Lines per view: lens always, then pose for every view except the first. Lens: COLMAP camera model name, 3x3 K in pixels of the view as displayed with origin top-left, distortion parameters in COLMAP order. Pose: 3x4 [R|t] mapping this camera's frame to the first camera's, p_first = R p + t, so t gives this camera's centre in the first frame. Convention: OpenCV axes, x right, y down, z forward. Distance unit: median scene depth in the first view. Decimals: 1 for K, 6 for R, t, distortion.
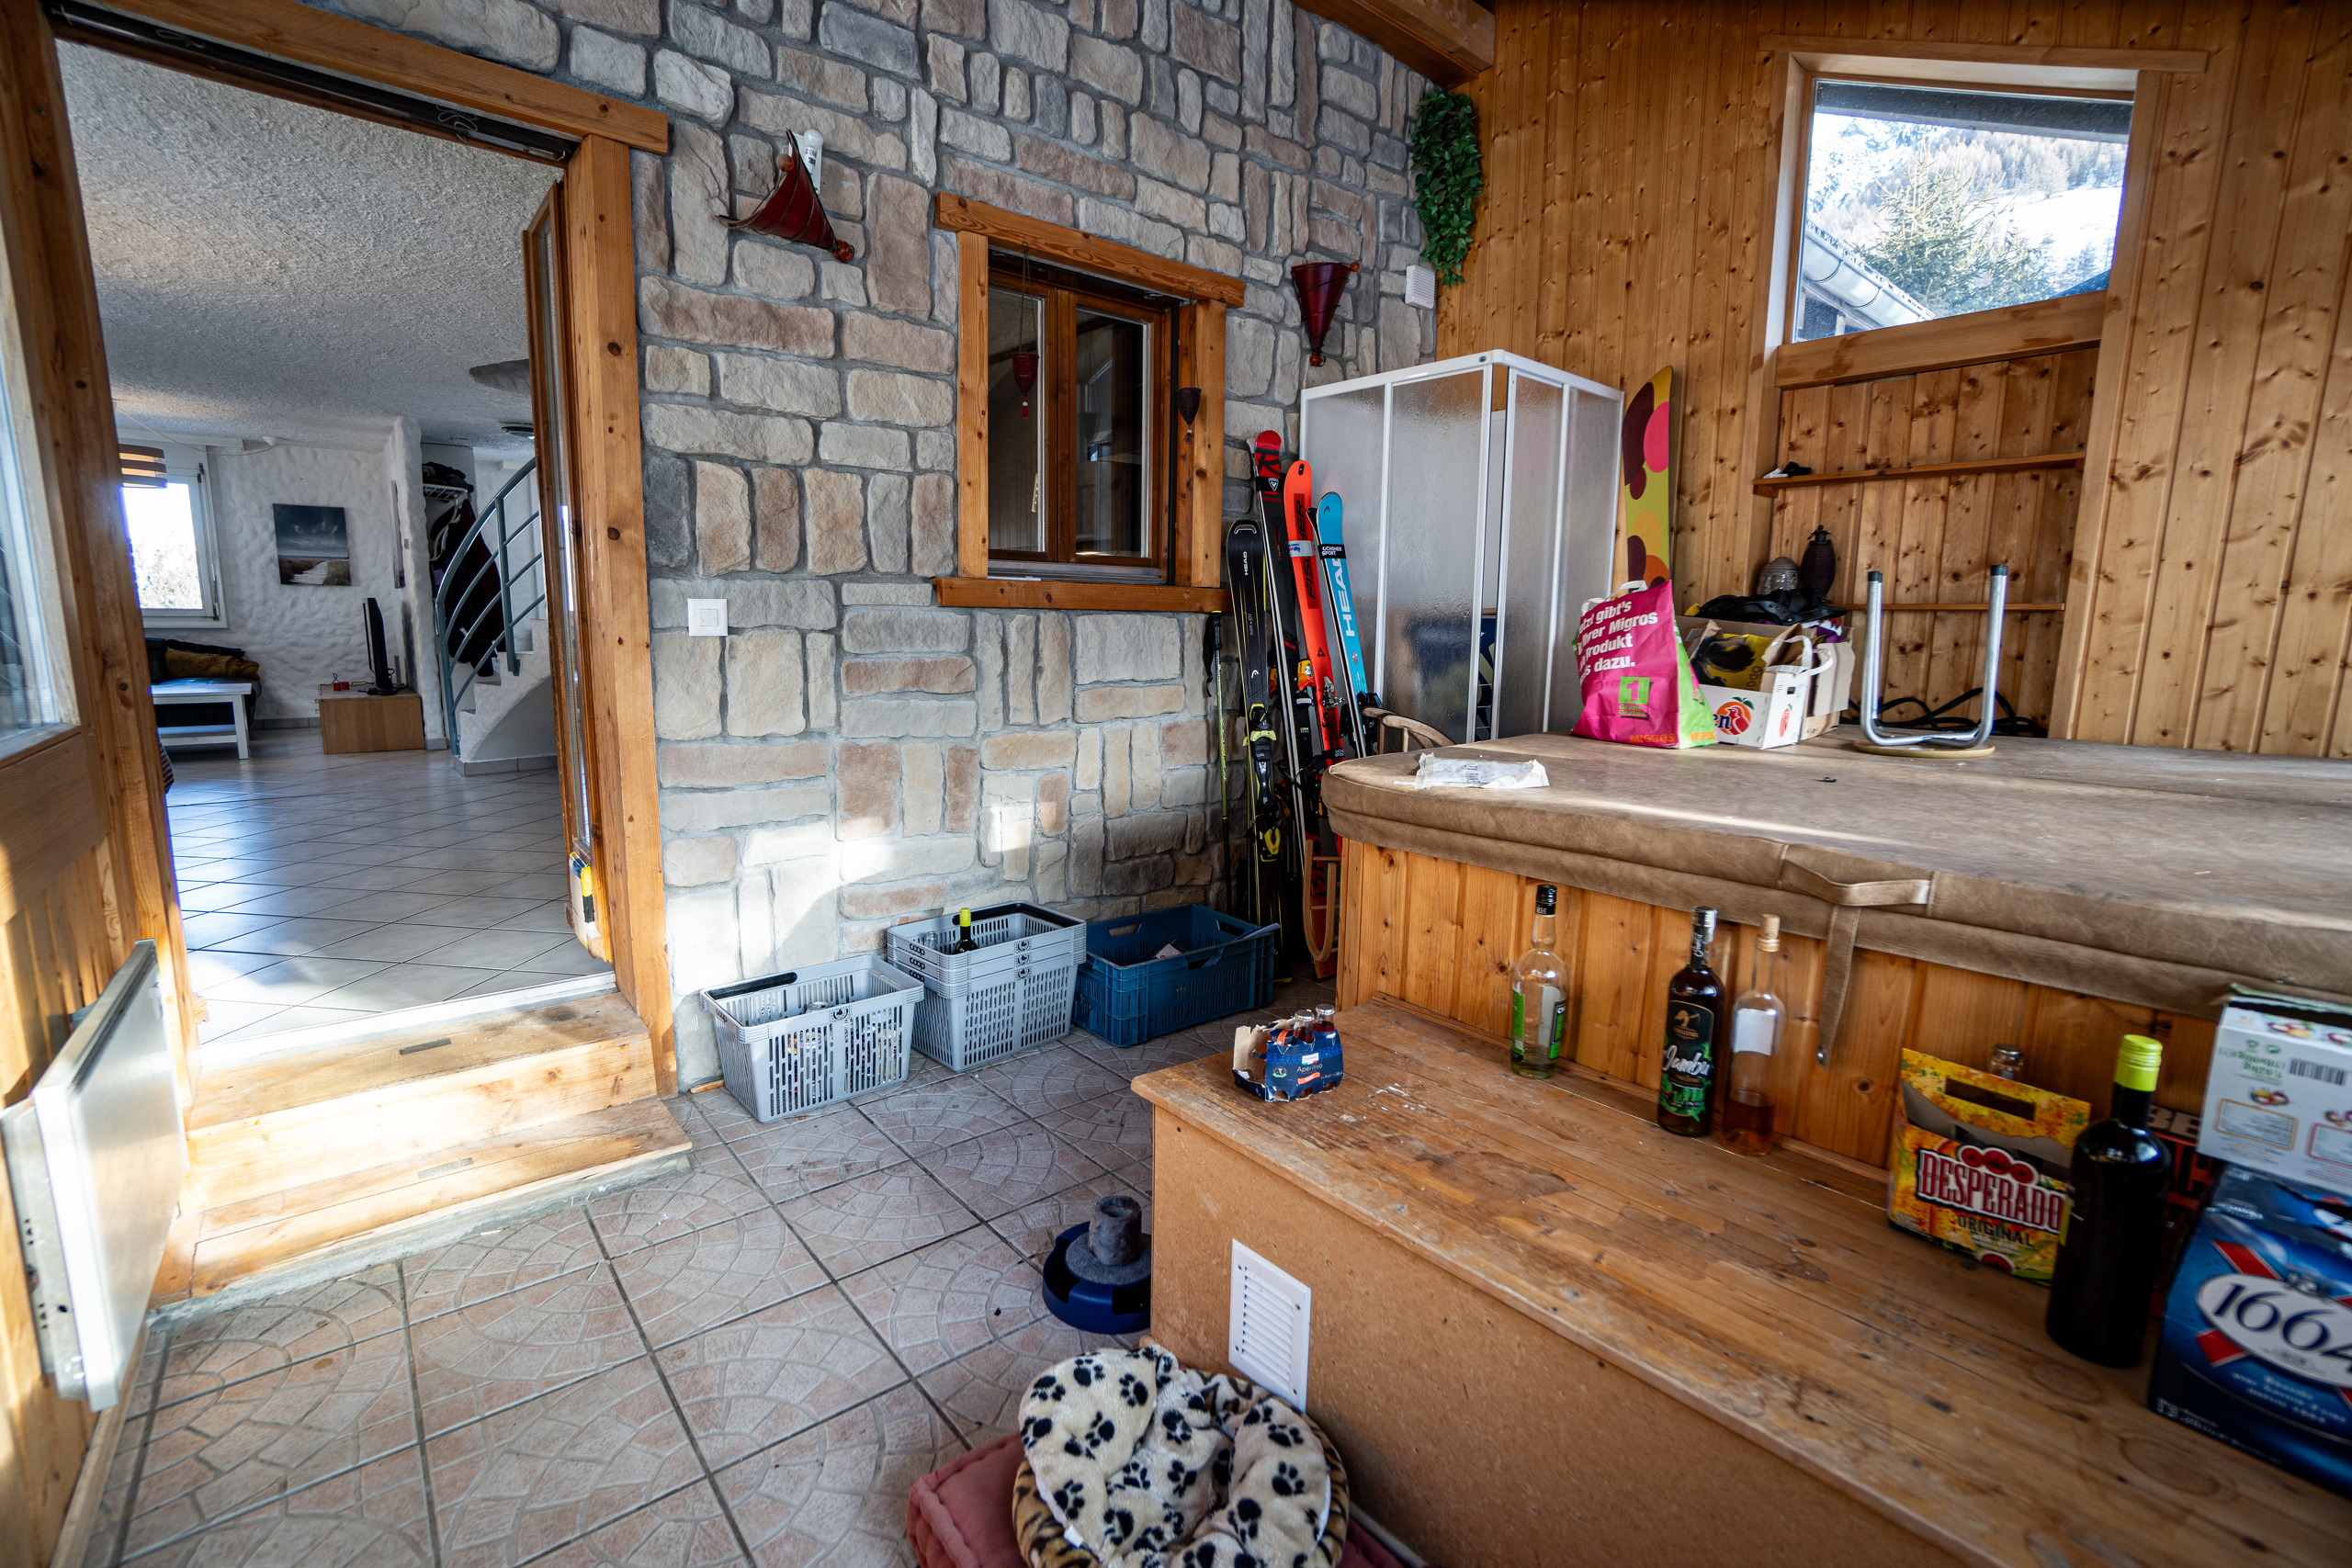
lens RADIAL K [[1036.8, 0, 1181.1], [0, 1036.8, 790.5], [0, 0, 1]] dist [-0.032184, 0.005482]
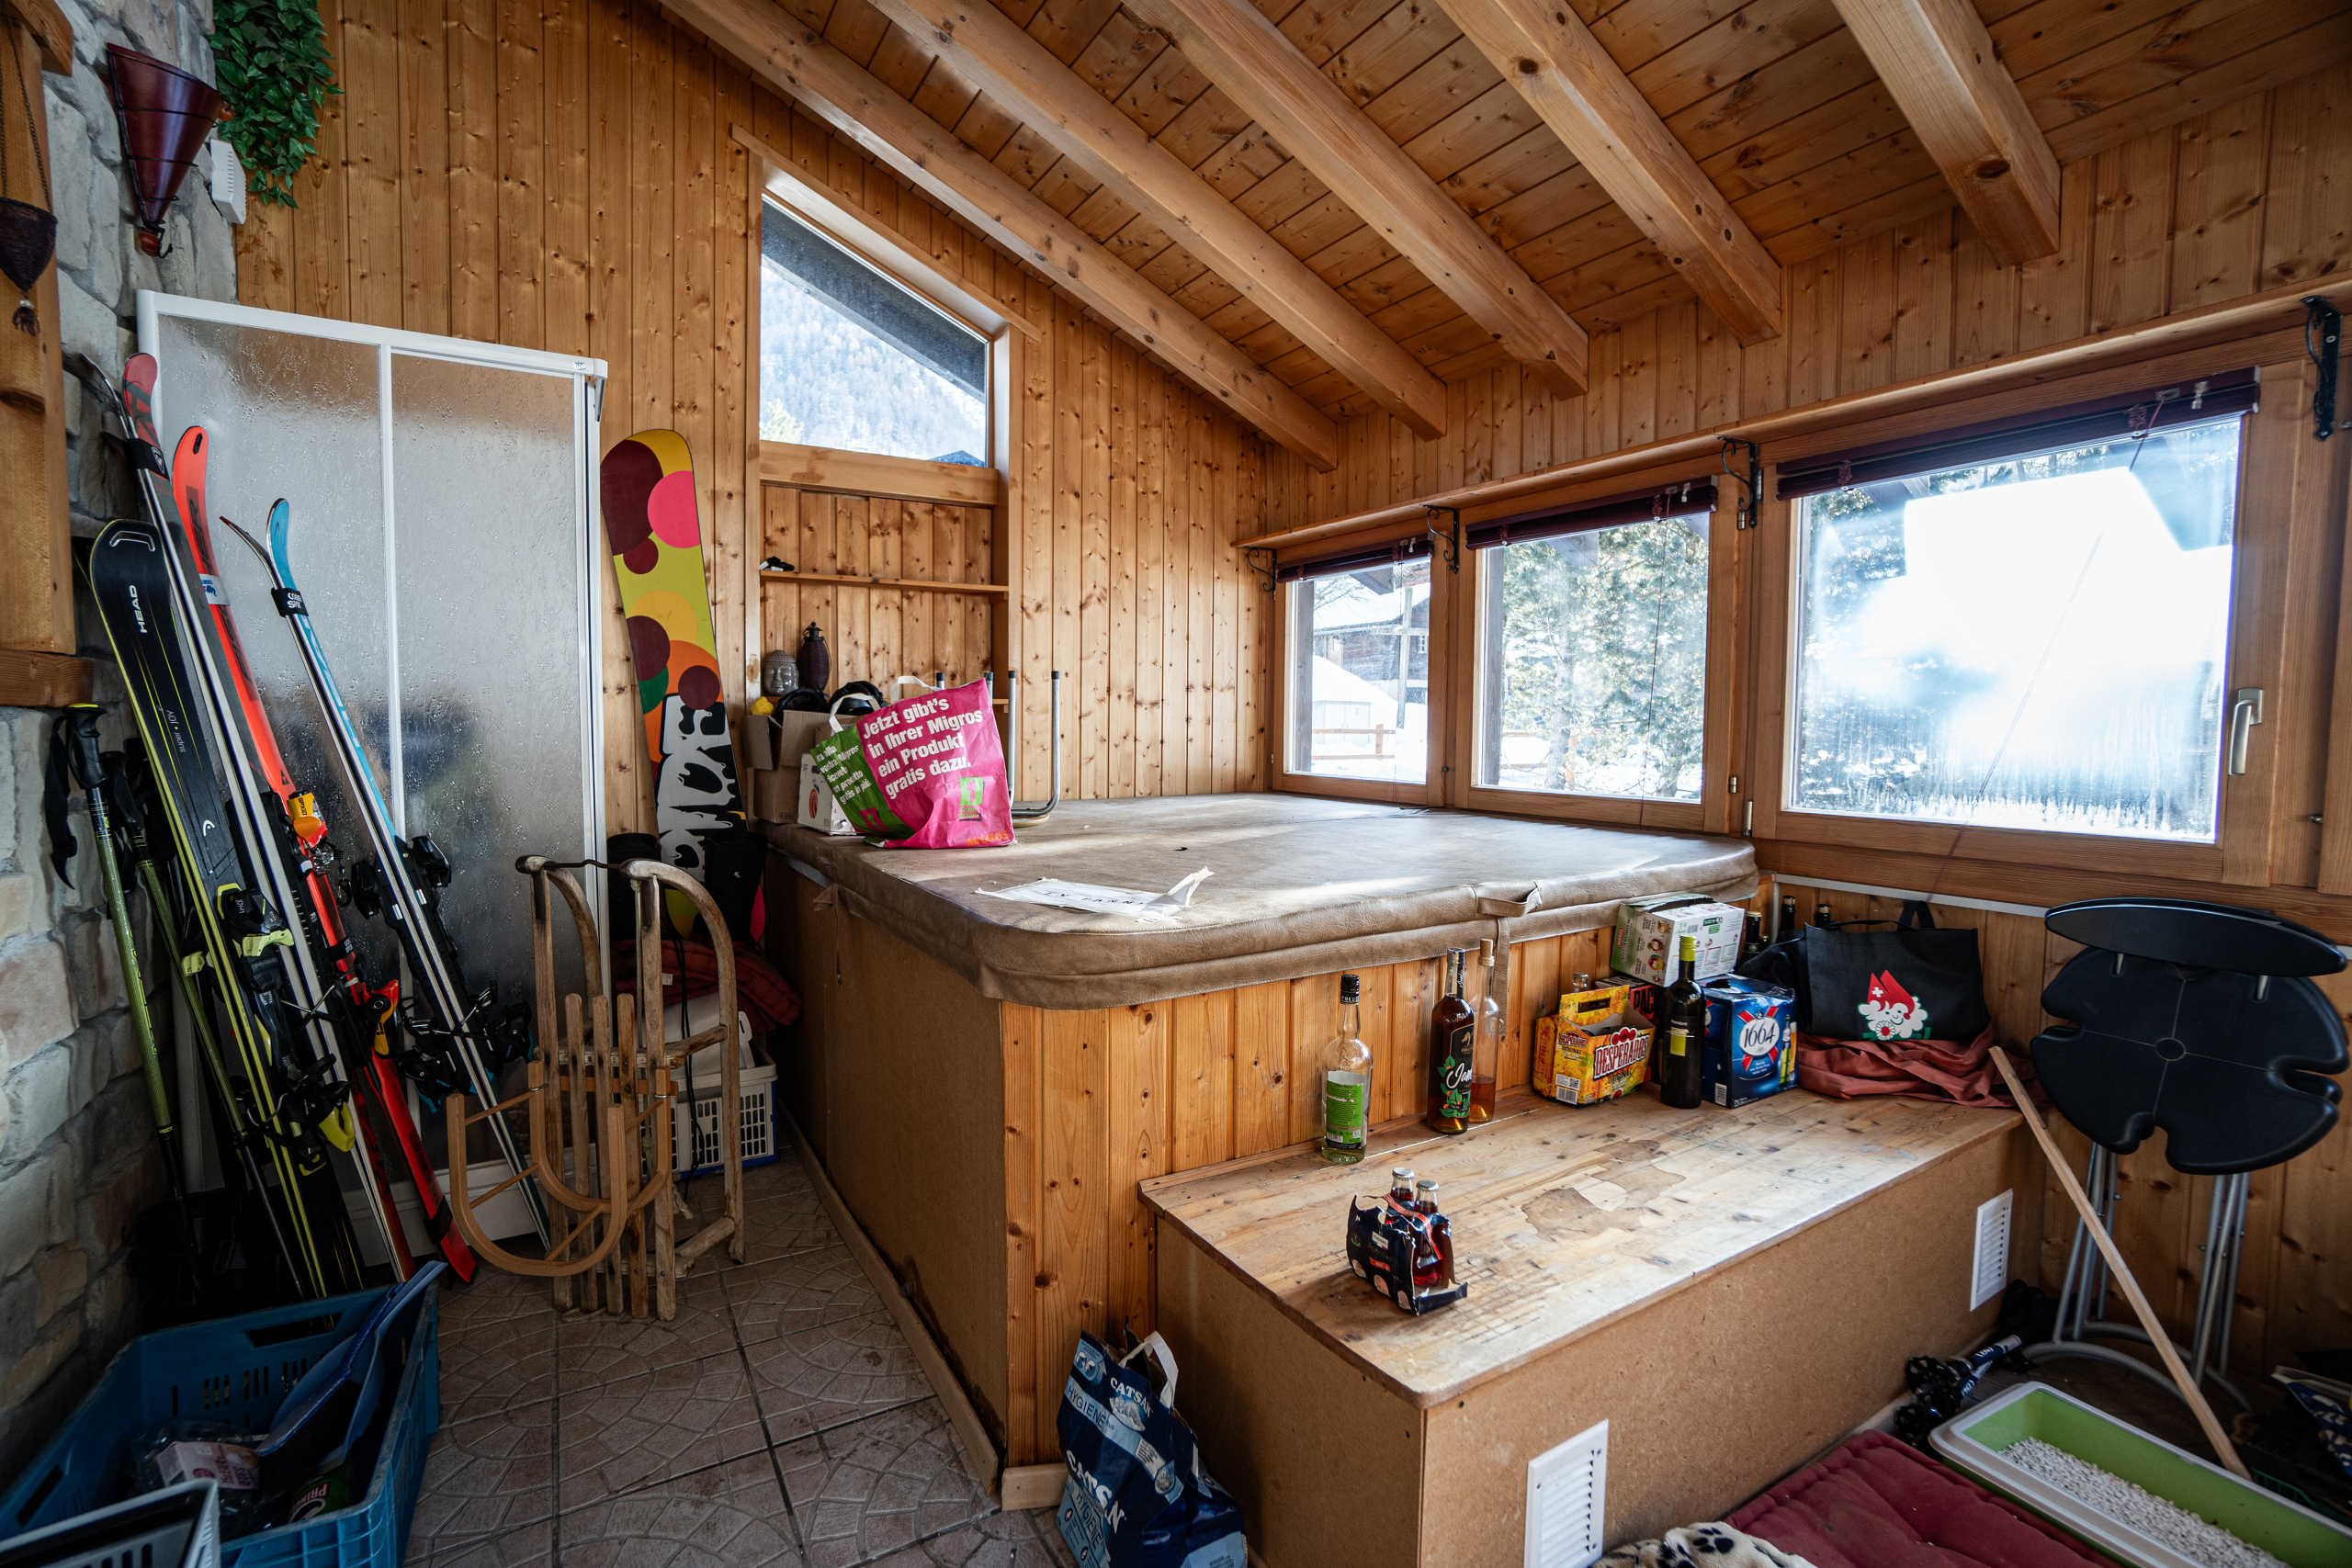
lens RADIAL K [[1036.8, 0, 1180.1], [0, 1036.8, 773.1], [0, 0, 1]] dist [-0.032184, 0.005482]
pose [[0.167248, -0.063576, 0.983863, -0.394457], [0.154362, 0.987300, 0.037558, -0.099421], [-0.973756, 0.145589, 0.174938, 0.528136]]
